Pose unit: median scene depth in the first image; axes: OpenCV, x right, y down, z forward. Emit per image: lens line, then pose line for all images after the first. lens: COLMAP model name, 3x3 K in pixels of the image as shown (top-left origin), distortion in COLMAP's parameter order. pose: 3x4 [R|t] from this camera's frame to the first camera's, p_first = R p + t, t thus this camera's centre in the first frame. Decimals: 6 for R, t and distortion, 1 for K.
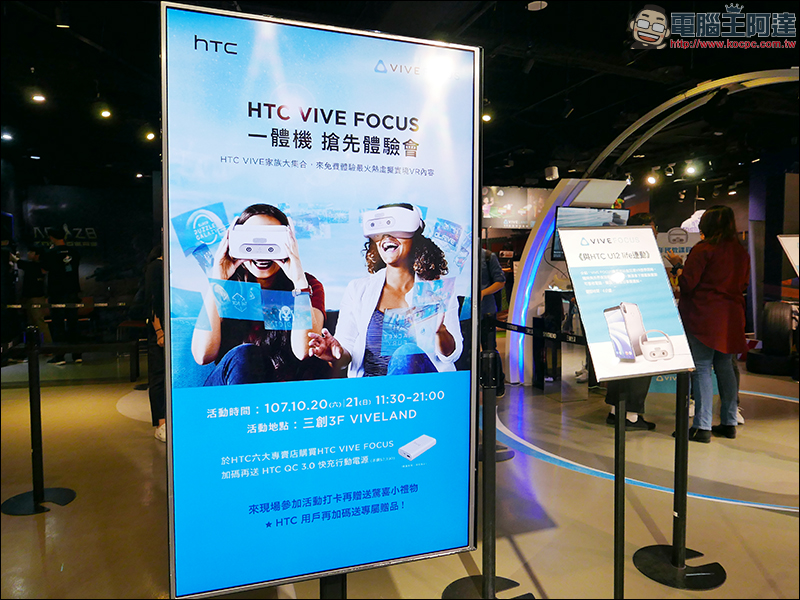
lens RADIAL K [[575.2, 0, 405.5], [0, 575.2, 304.4], [0, 0, 1]] dist [-0.014271, -0.006338]
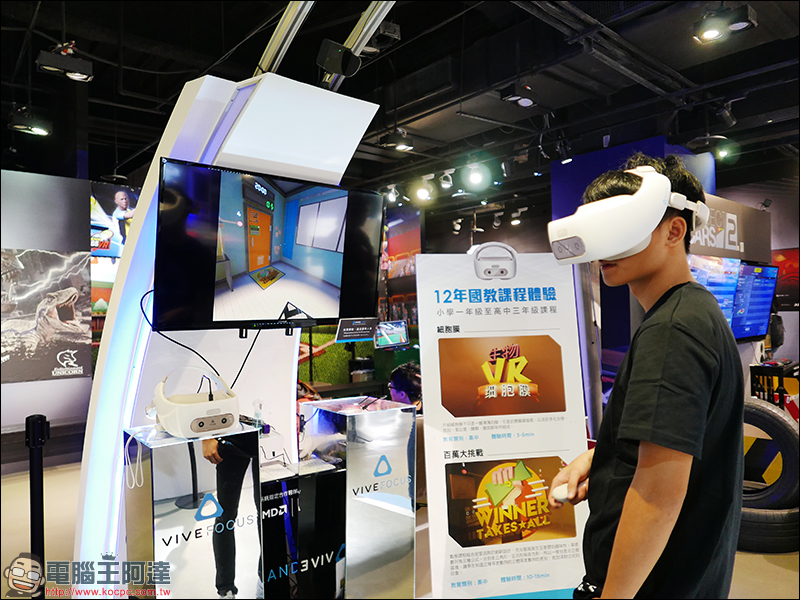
lens RADIAL K [[575.2, 0, 400.4], [0, 575.2, 302.2], [0, 0, 1]] dist [-0.014271, -0.006338]
pose [[0.932148, -0.001326, 0.362075, 0.135808], [0.029079, 0.997037, -0.071213, -0.032407], [-0.360908, 0.076910, 0.929425, 0.334182]]
